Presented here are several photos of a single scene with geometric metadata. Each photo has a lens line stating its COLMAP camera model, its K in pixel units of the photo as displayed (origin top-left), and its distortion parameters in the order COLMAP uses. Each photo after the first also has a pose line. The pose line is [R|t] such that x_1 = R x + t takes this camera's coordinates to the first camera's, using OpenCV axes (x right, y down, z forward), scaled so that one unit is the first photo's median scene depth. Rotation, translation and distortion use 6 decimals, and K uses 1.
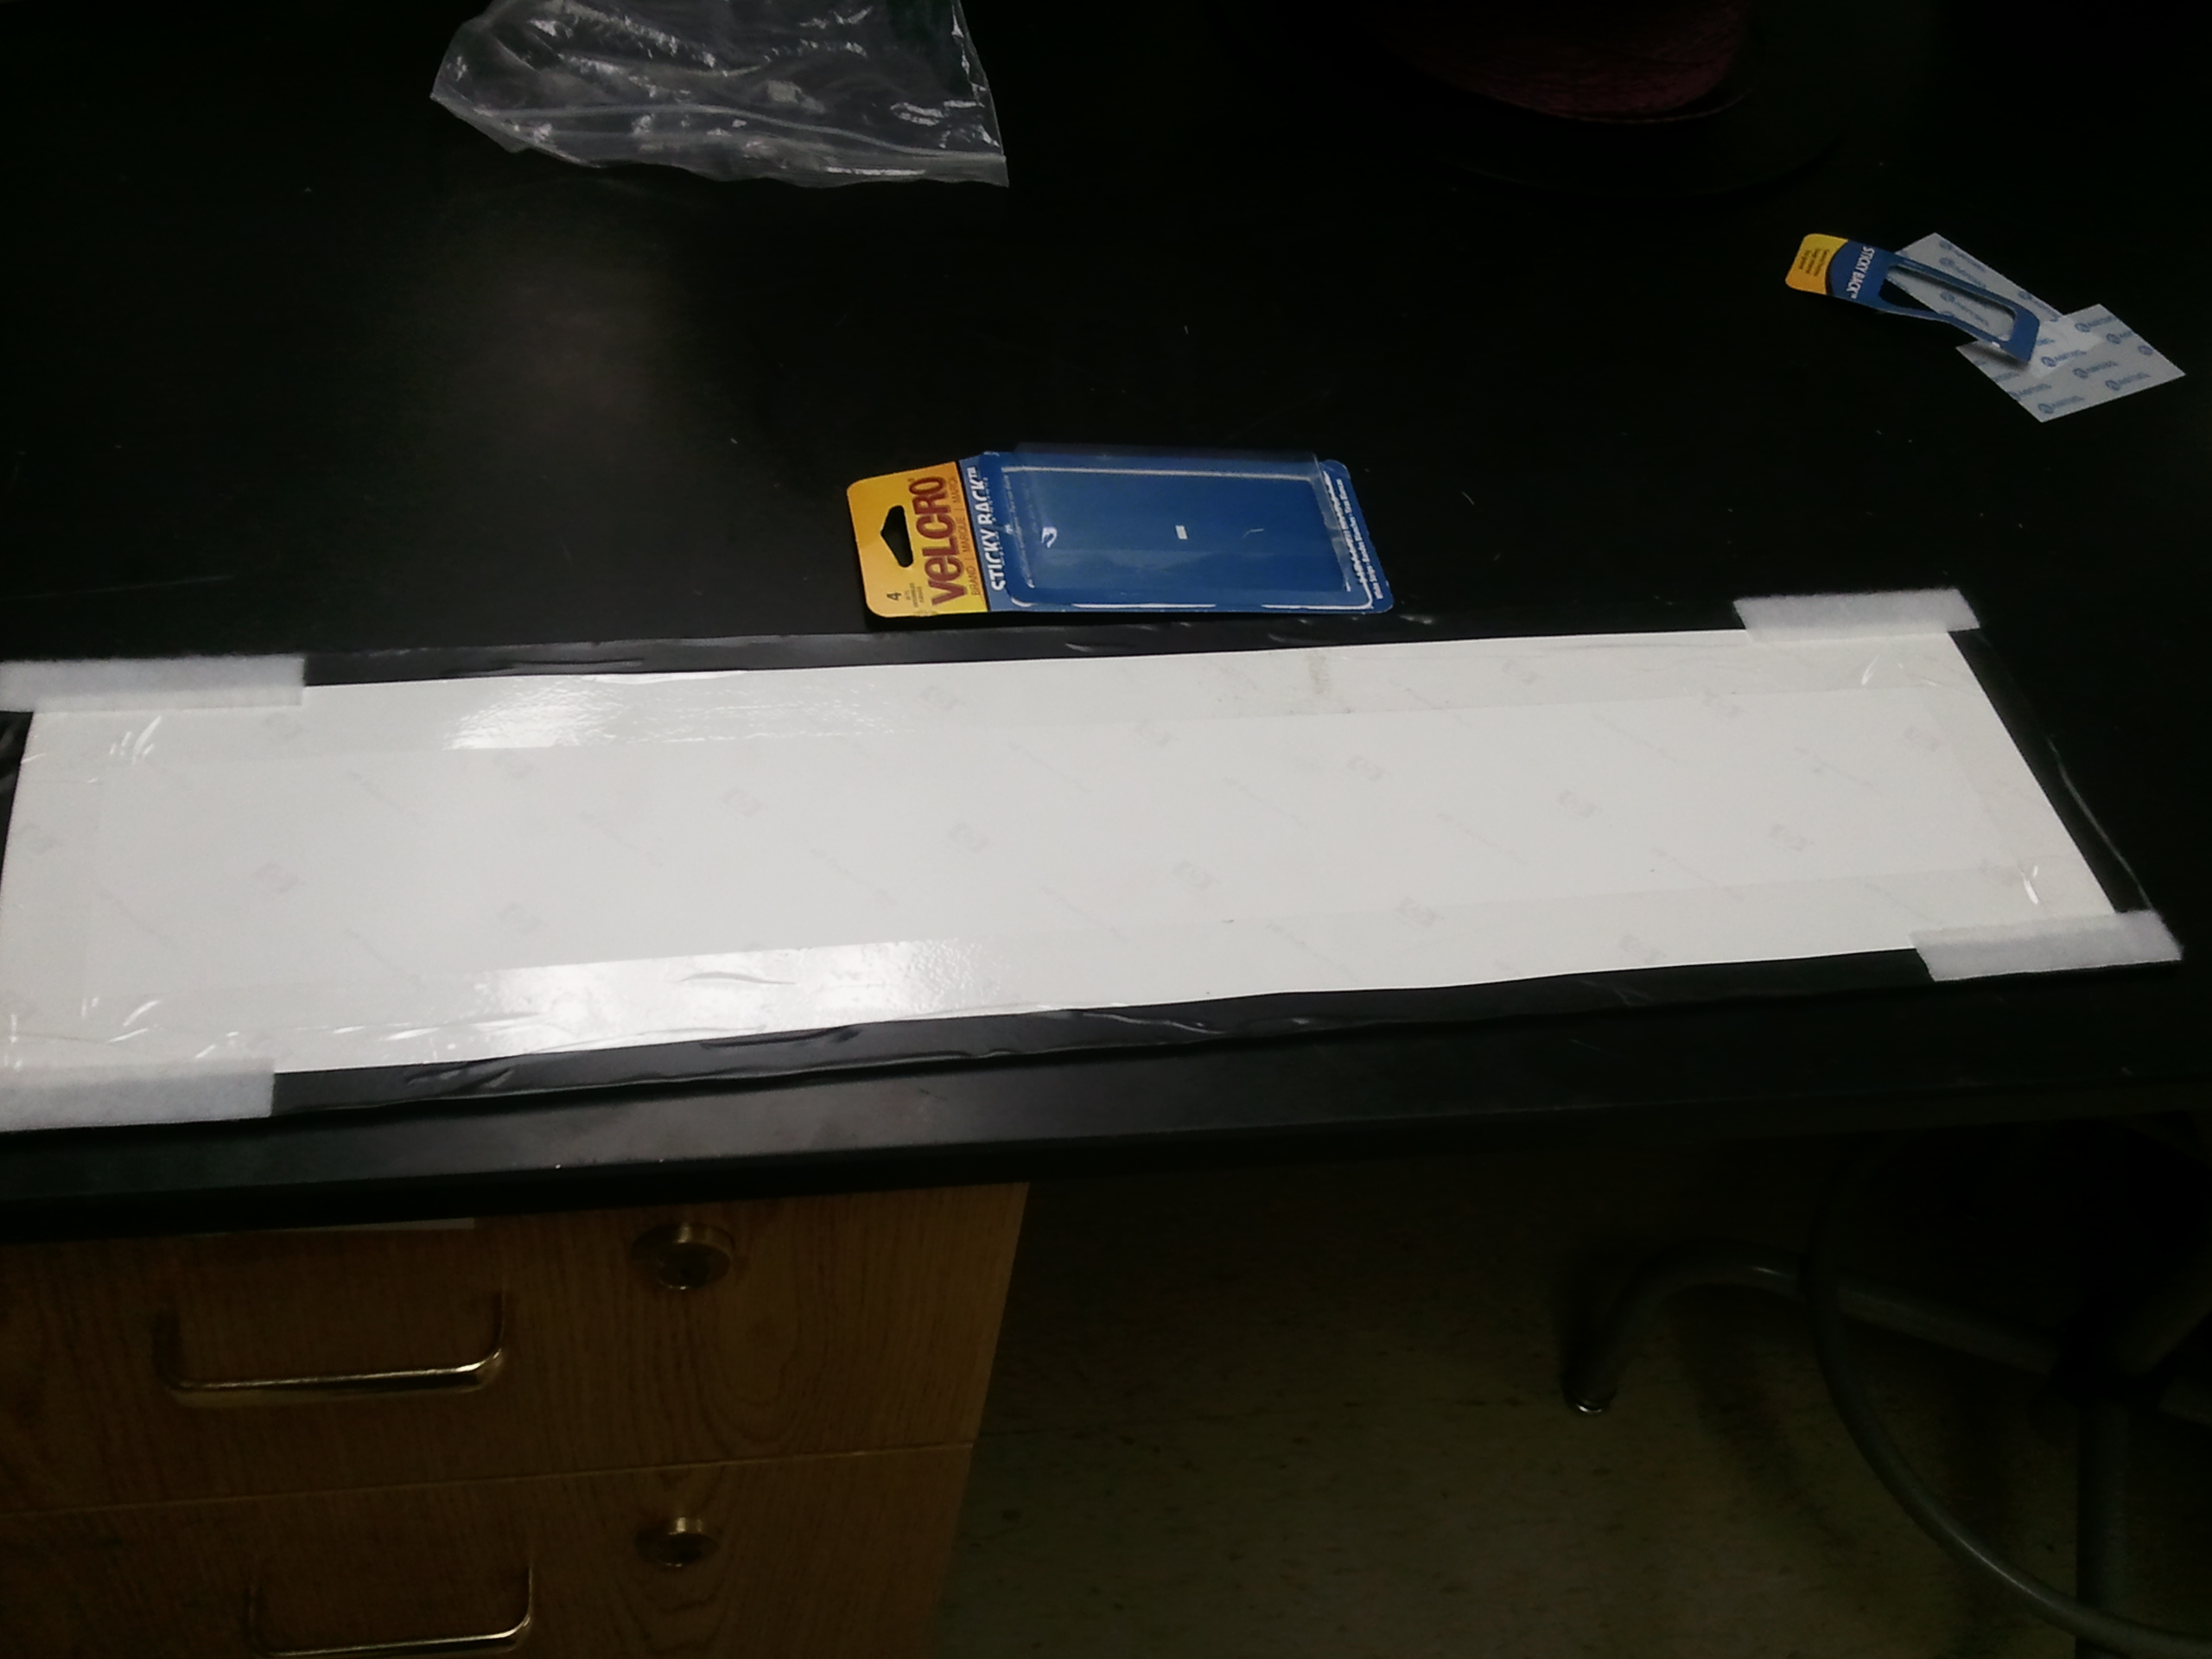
lens RADIAL K [[2438.8, 0, 1118.1], [0, 2438.8, 839.1], [0, 0, 1]] dist [0.004169, -0.077518]
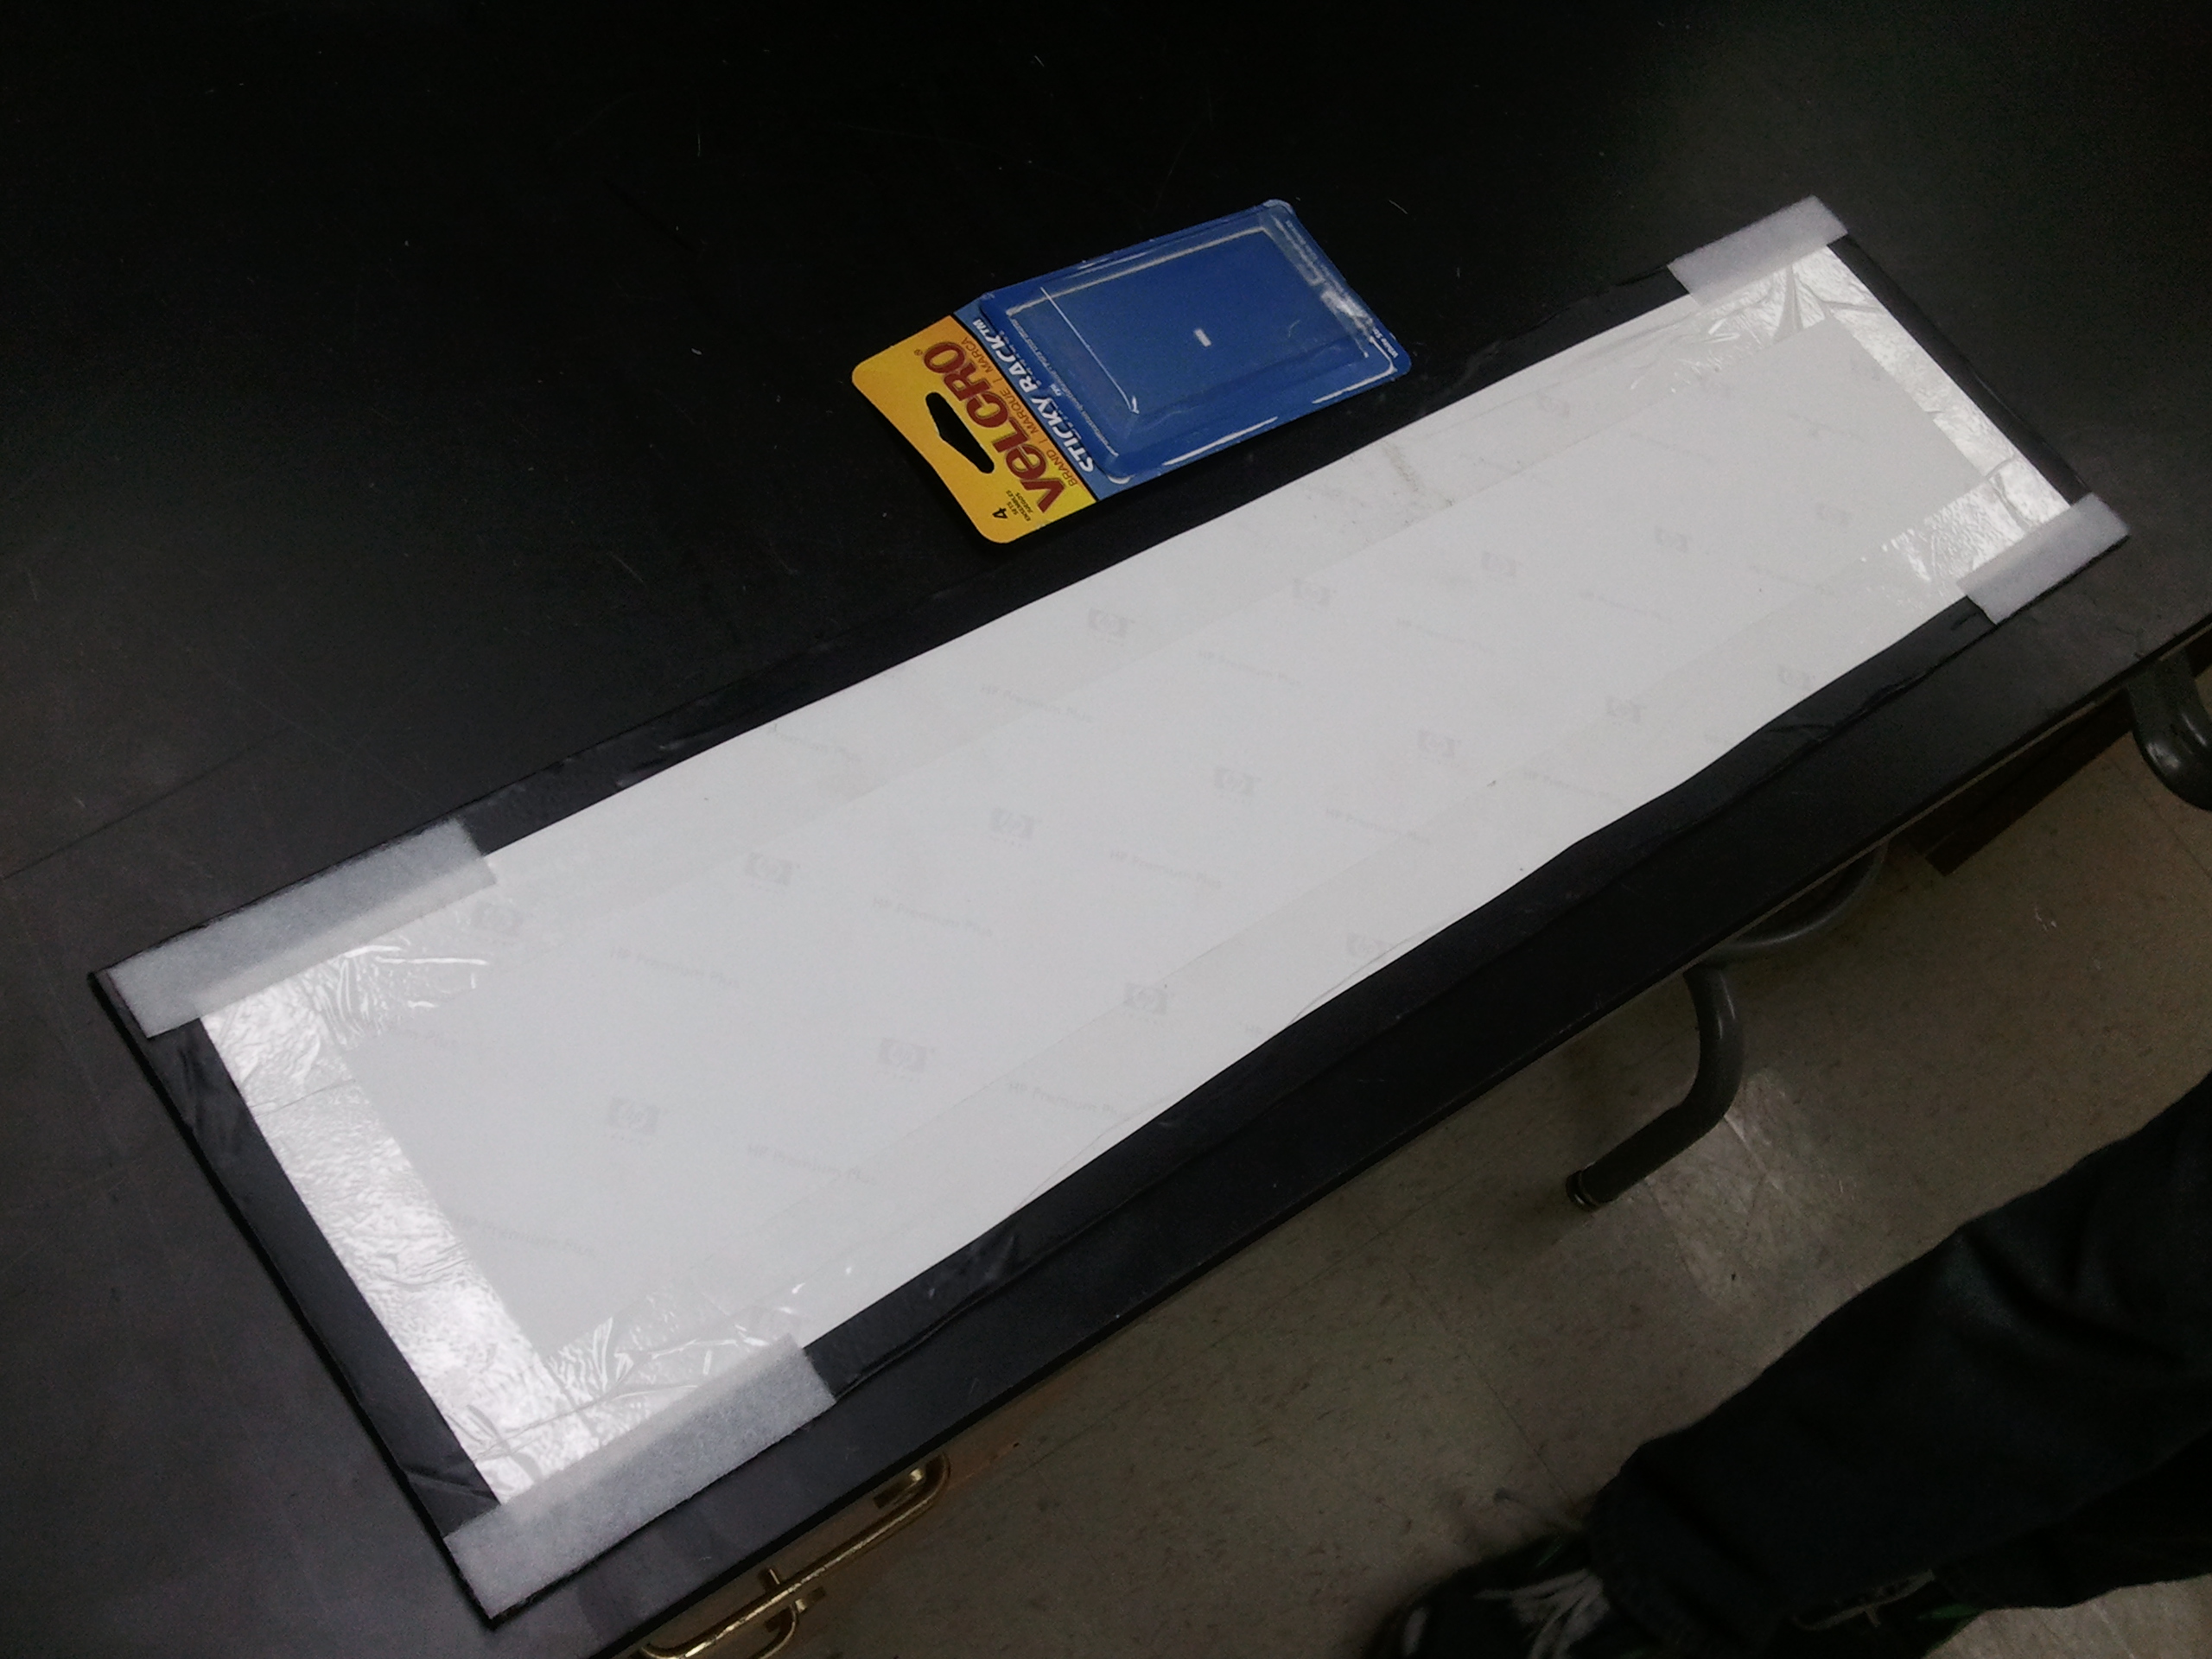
lens RADIAL K [[2438.8, 0, 1118.1], [0, 2438.8, 839.1], [0, 0, 1]] dist [0.004169, -0.077518]
pose [[0.877895, -0.314243, 0.361321, -0.400064], [0.194431, 0.923474, 0.330746, -0.267755], [-0.437604, -0.220108, 0.871811, 0.187223]]
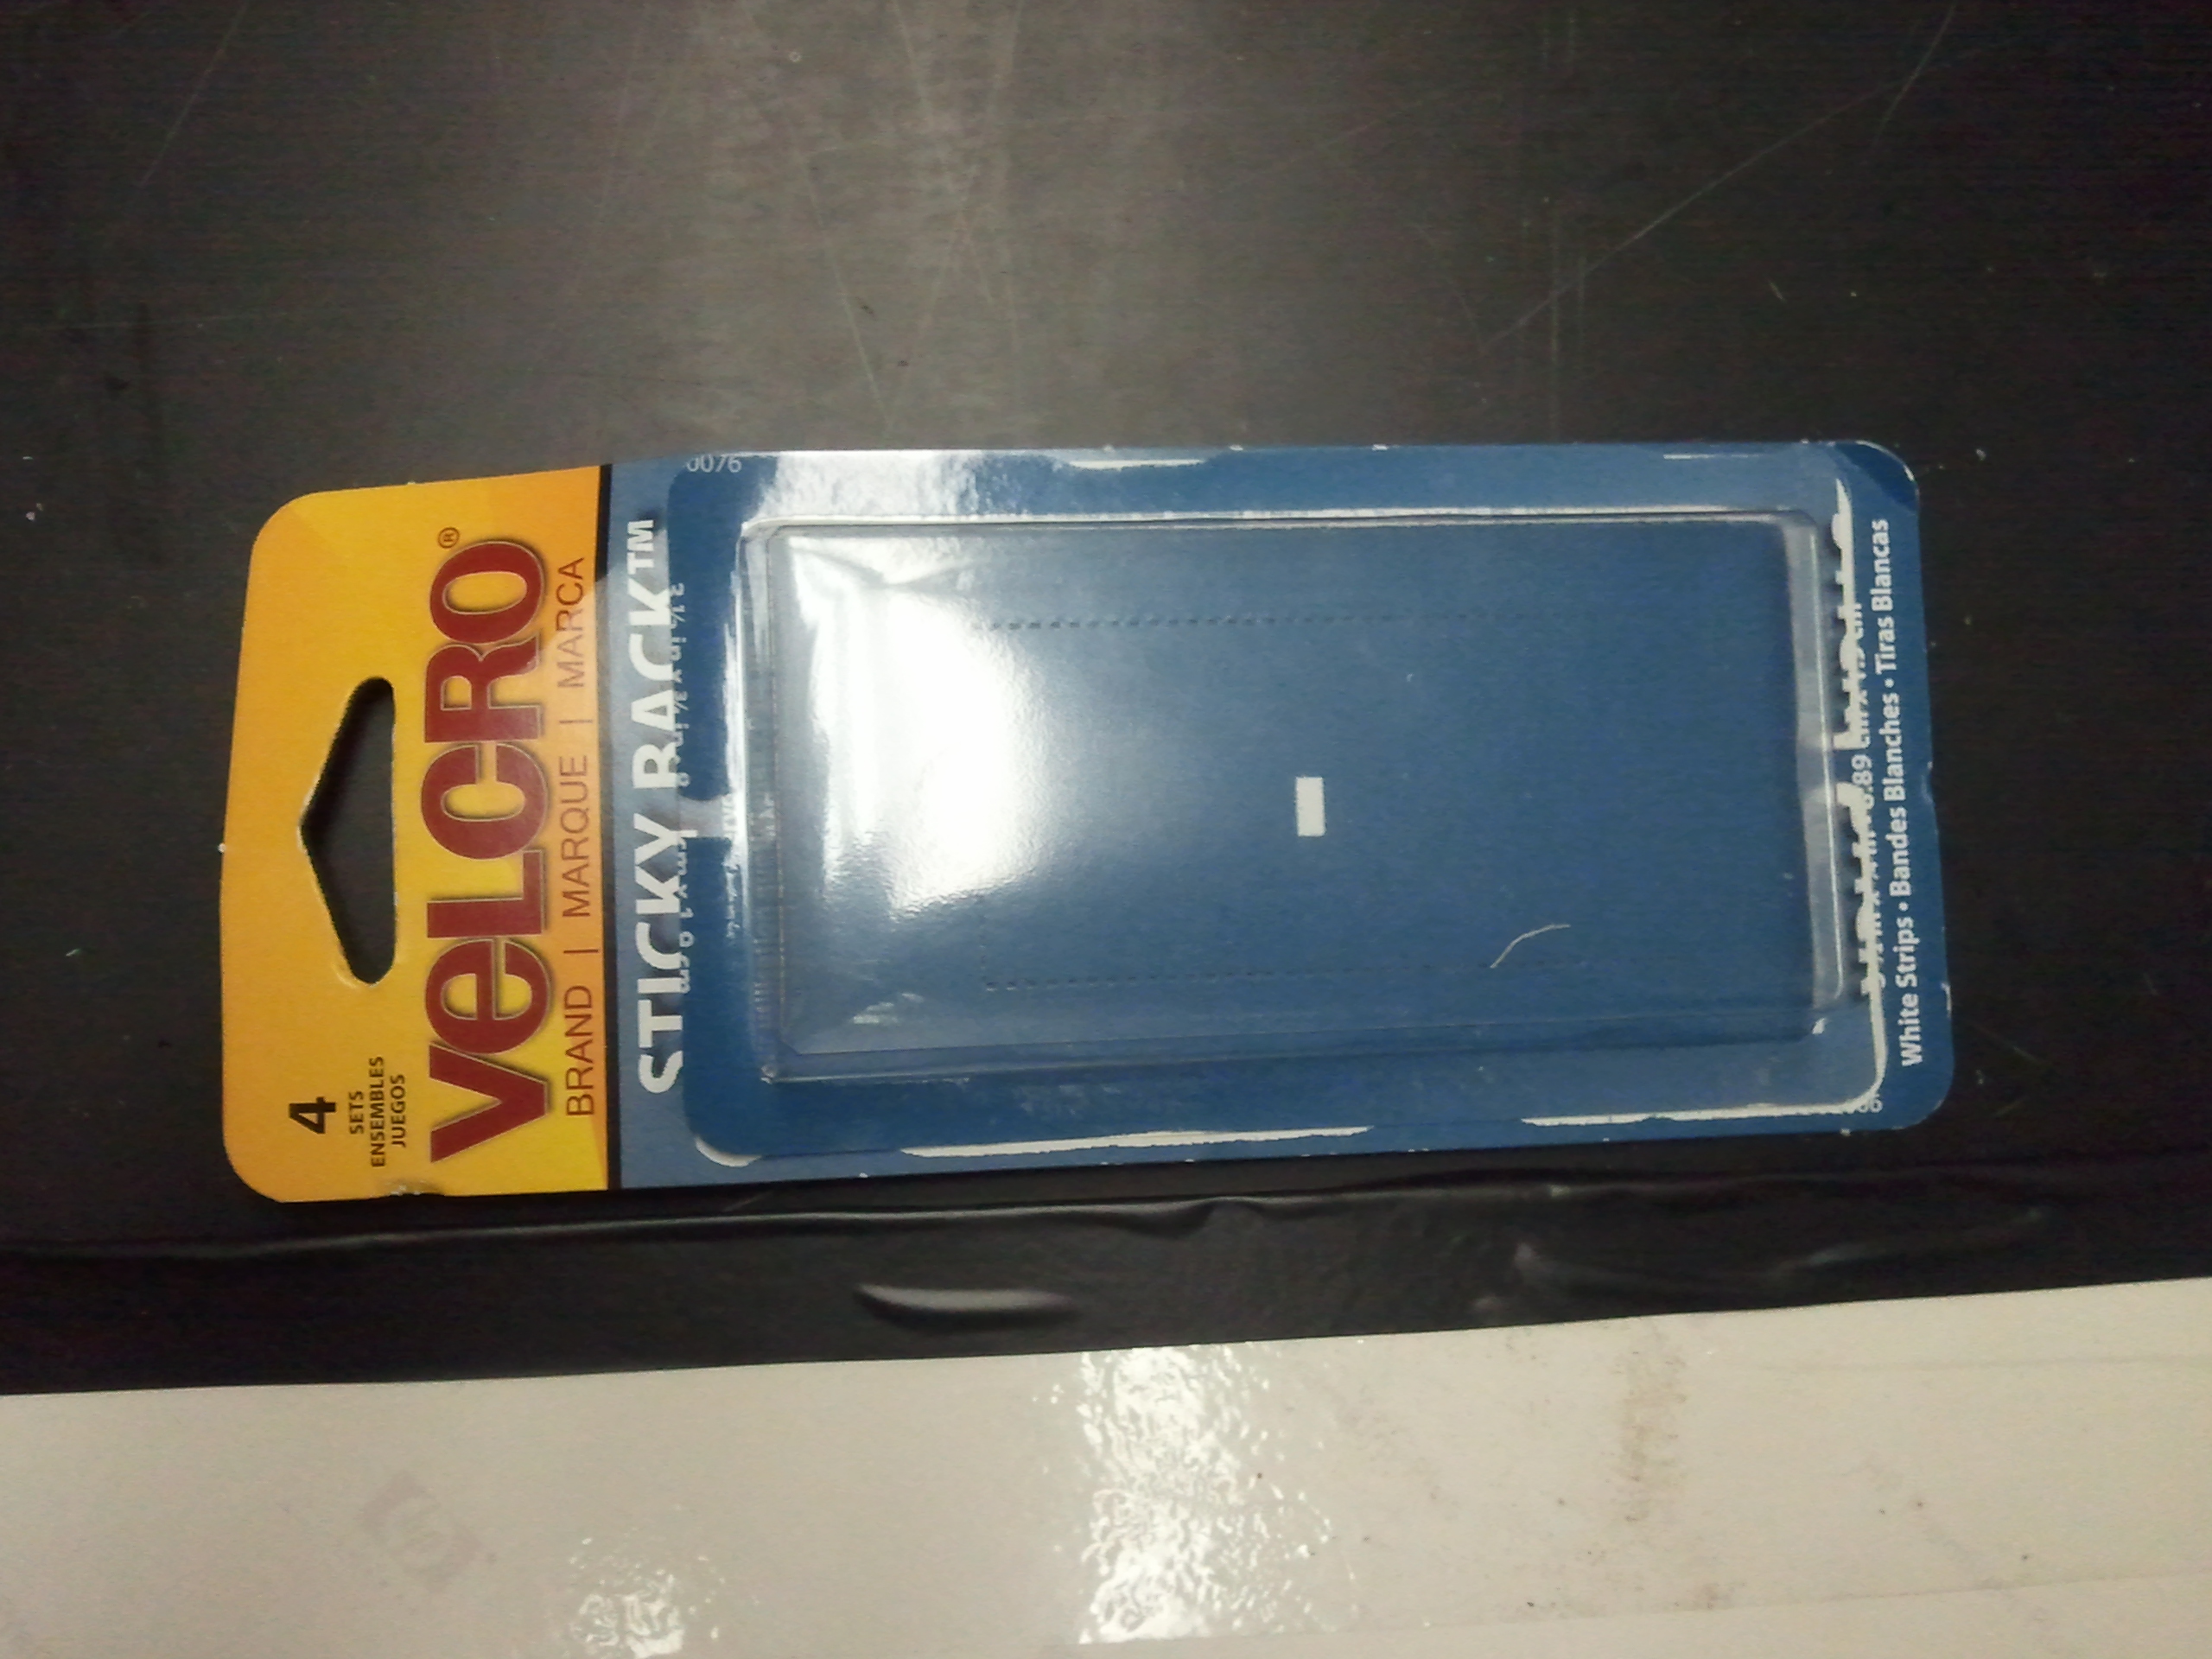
lens RADIAL K [[2438.8, 0, 1118.1], [0, 2438.8, 839.1], [0, 0, 1]] dist [0.004169, -0.077518]
pose [[0.985495, 0.142832, -0.091649, 0.031848], [-0.065161, 0.817118, 0.572777, -0.305986], [0.156699, -0.558496, 0.814572, 0.766894]]
